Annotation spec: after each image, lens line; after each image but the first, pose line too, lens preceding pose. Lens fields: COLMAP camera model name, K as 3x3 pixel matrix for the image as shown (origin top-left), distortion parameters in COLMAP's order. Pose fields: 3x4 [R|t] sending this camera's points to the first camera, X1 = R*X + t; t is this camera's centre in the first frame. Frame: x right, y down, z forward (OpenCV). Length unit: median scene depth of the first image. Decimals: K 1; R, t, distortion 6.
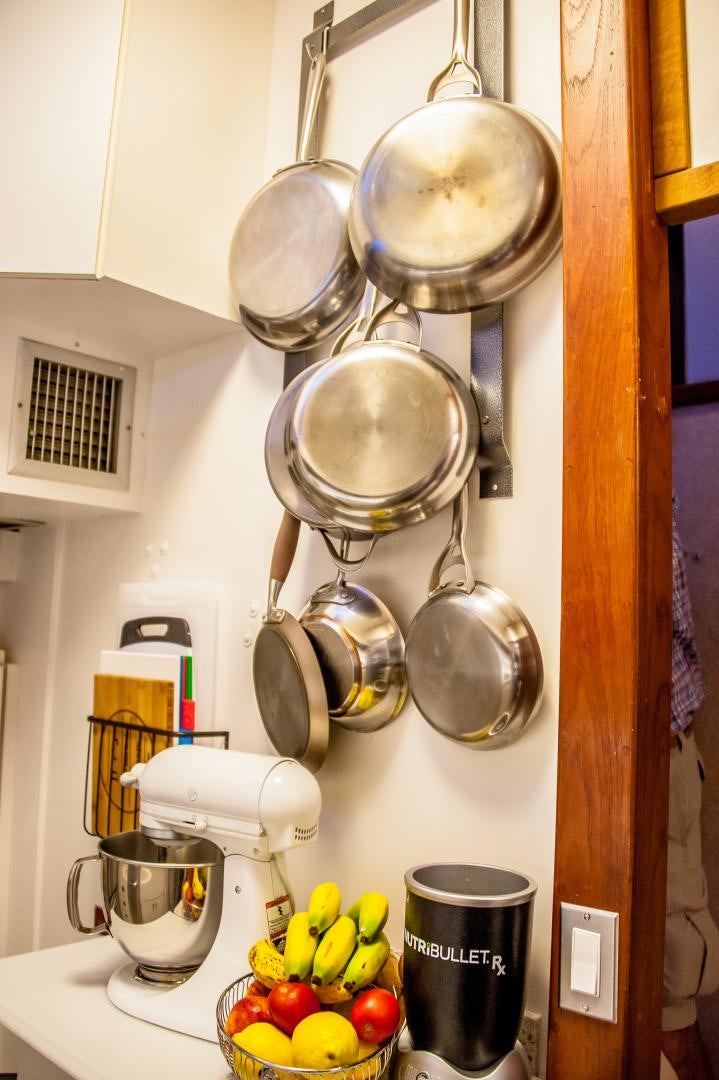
lens RADIAL K [[859.4, 0, 359.5], [0, 859.4, 540.0], [0, 0, 1]] dist [-0.149908, 0.069802]
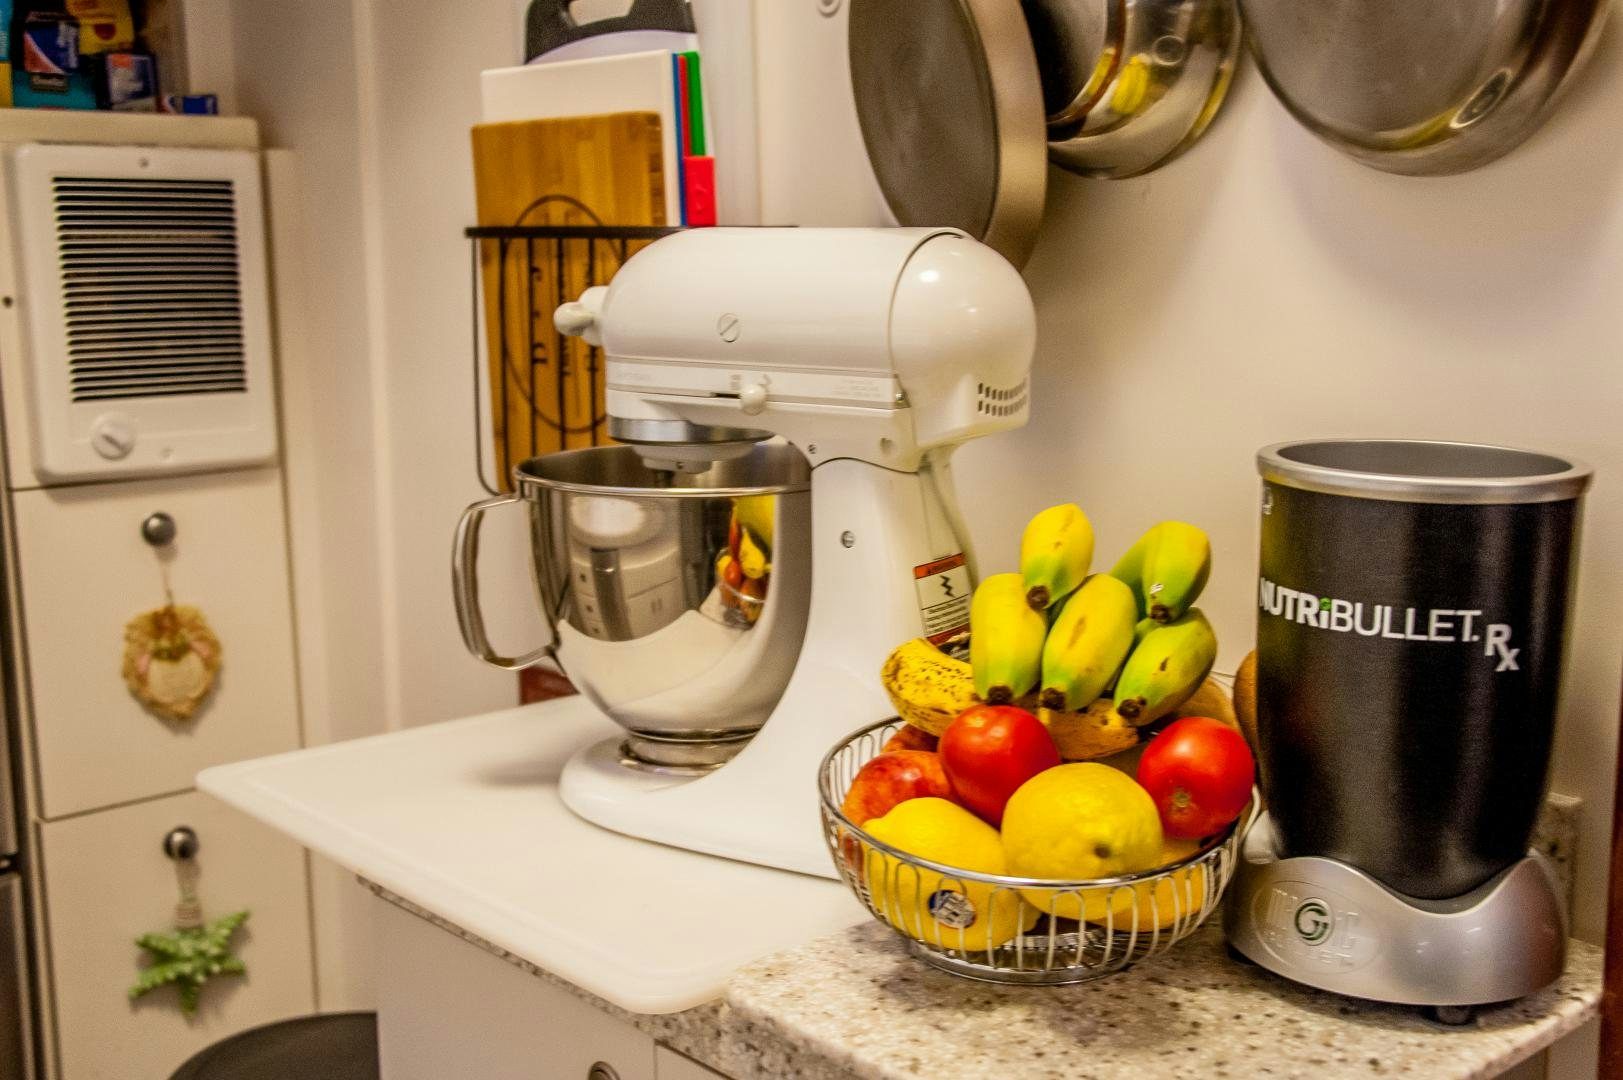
lens RADIAL K [[1903.0, 0, 896.9], [0, 1903.0, 476.9], [0, 0, 1]] dist [-0.015165, 0.039169]
pose [[0.995909, -0.027482, -0.086078, -0.037535], [0.050365, 0.959750, 0.276302, 0.127467], [0.075020, -0.279507, 0.957208, 0.080889]]
